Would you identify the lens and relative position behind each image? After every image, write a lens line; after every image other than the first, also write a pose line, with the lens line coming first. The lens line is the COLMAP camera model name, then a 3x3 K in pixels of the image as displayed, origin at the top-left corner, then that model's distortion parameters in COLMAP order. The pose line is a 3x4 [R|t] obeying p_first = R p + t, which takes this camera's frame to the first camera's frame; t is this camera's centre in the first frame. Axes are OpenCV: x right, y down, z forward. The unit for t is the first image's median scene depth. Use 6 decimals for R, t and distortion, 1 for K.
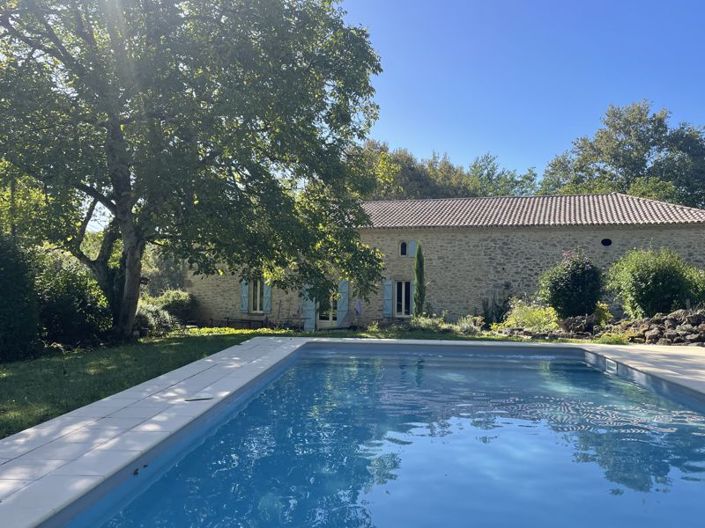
lens RADIAL K [[606.5, 0, 354.2], [0, 606.5, 263.3], [0, 0, 1]] dist [0.016198, 0.002088]
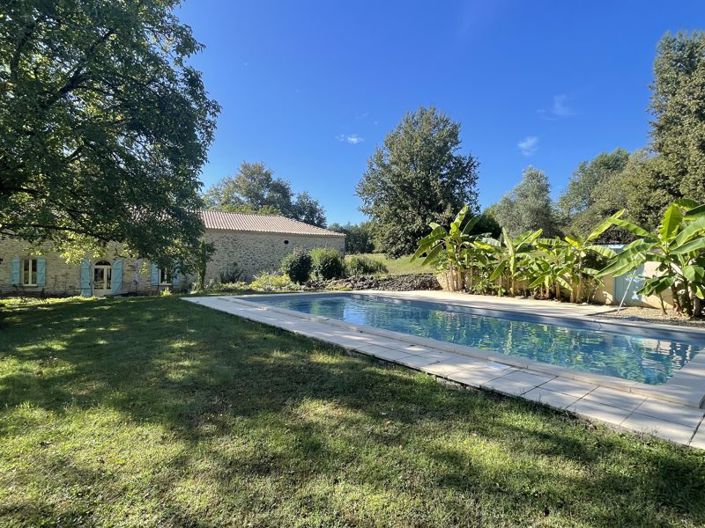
lens RADIAL K [[371.0, 0, 353.4], [0, 371.0, 264.6], [0, 0, 1]] dist [-0.008139, 0.002623]
pose [[0.724317, 0.000323, 0.689467, -0.254226], [-0.027615, 0.999211, 0.028544, -0.002653], [-0.688914, -0.039715, 0.723754, -0.007572]]
